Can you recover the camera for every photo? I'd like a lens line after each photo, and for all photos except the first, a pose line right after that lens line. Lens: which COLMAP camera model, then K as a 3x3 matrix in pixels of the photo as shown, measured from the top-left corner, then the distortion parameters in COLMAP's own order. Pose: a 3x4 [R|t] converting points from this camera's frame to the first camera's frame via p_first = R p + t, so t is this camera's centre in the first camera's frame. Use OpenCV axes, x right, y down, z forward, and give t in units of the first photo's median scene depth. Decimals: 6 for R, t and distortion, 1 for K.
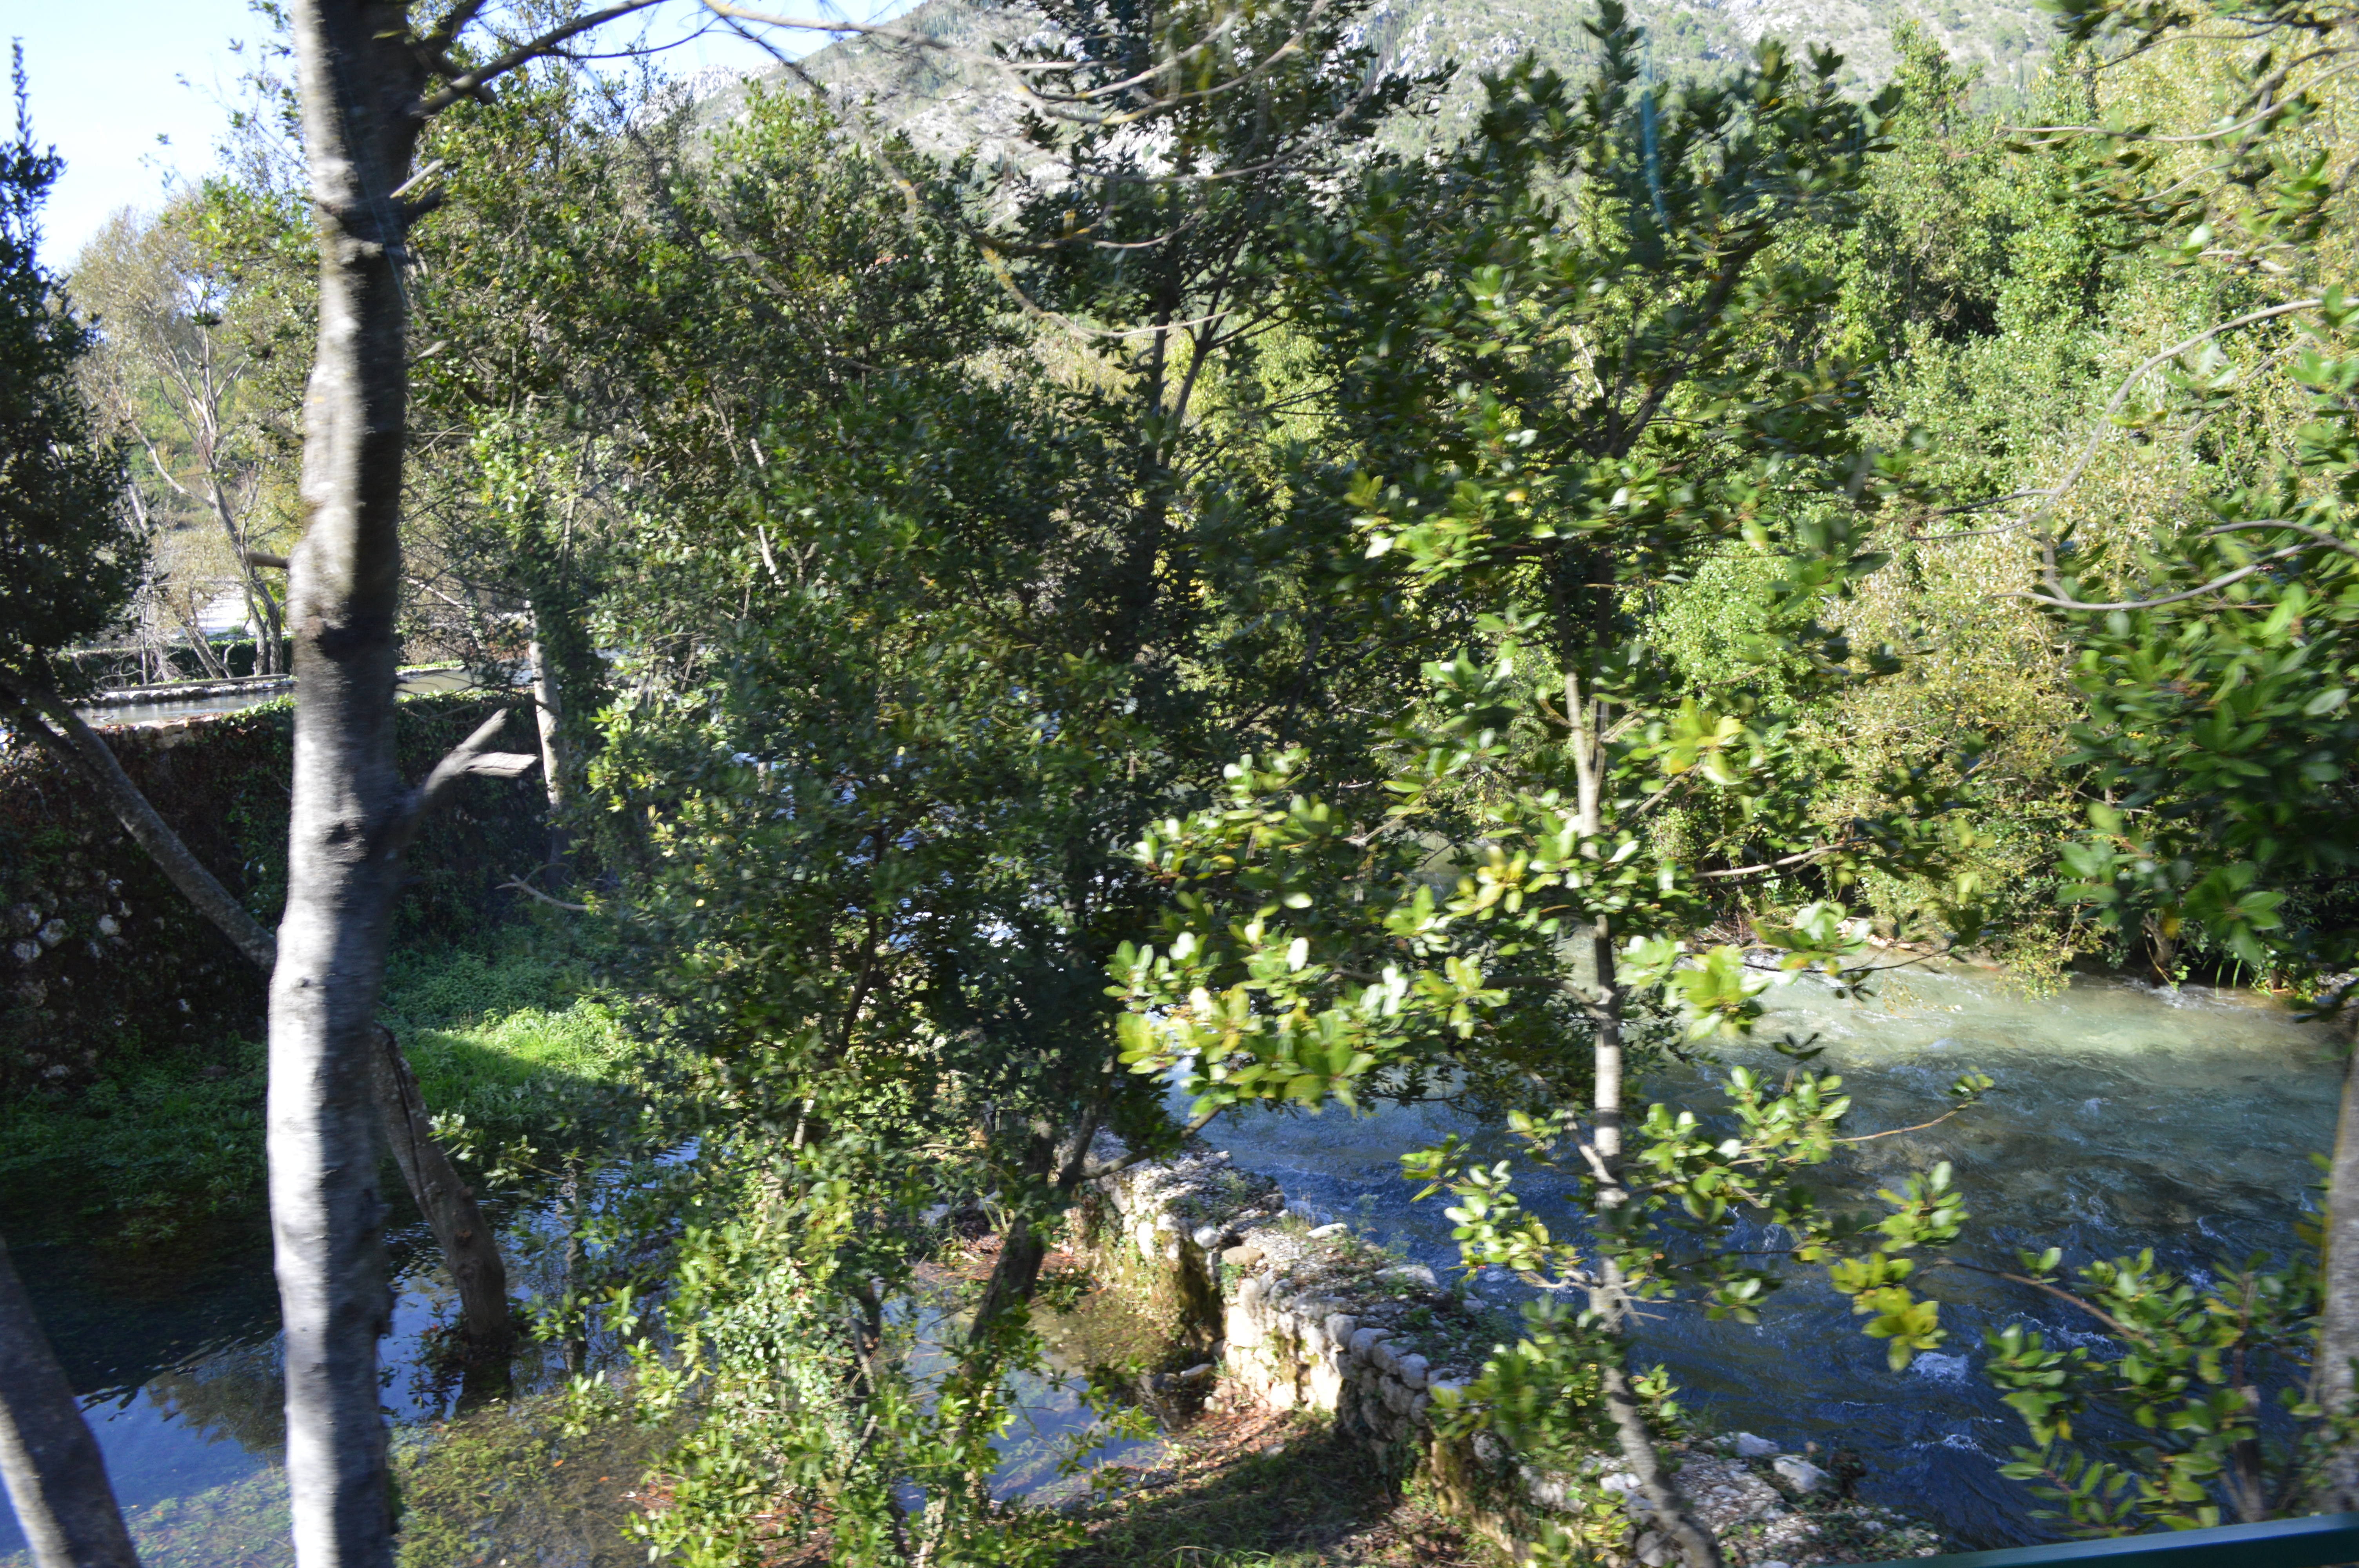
lens RADIAL K [[1900.7, 0, 1179.5], [0, 1900.7, 784.0], [0, 0, 1]] dist [-0.086816, 0.018495]
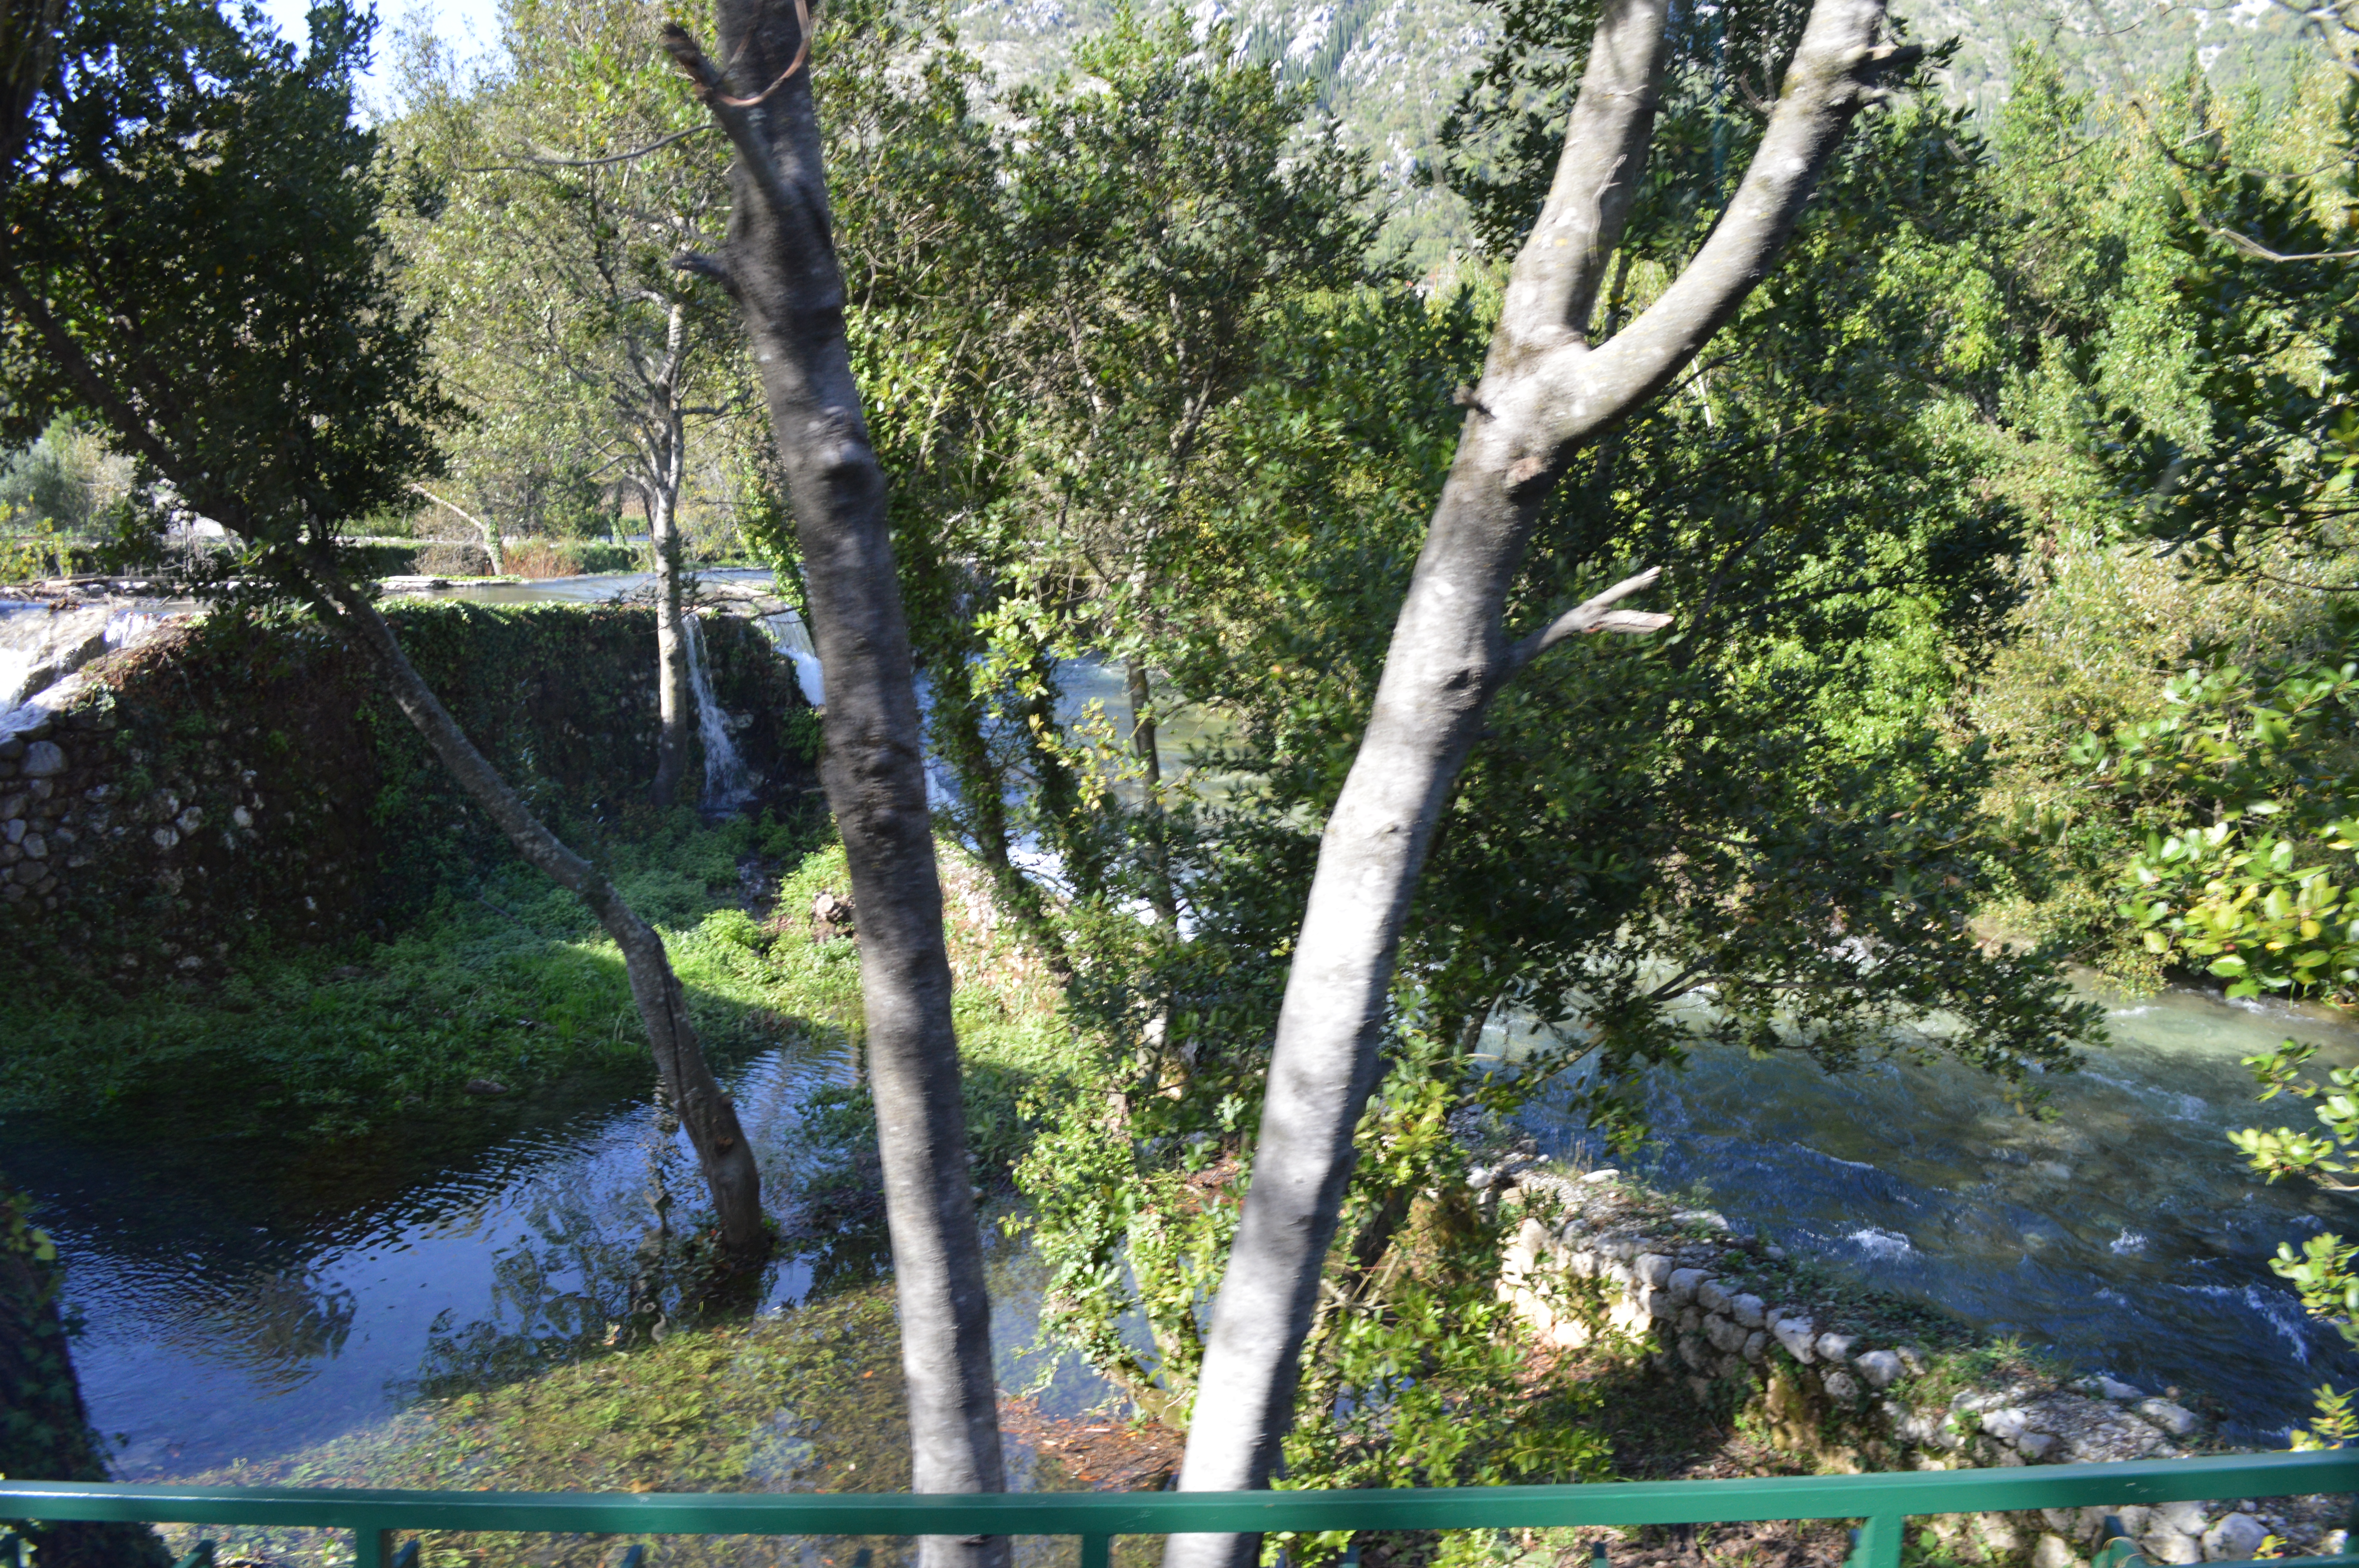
lens RADIAL K [[1900.7, 0, 1179.5], [0, 1900.7, 784.0], [0, 0, 1]] dist [-0.086816, 0.018495]
pose [[0.997237, 0.059963, 0.043844, -0.211966], [-0.060616, 0.998067, 0.013716, 0.025564], [-0.042937, -0.016336, 0.998944, -0.003672]]
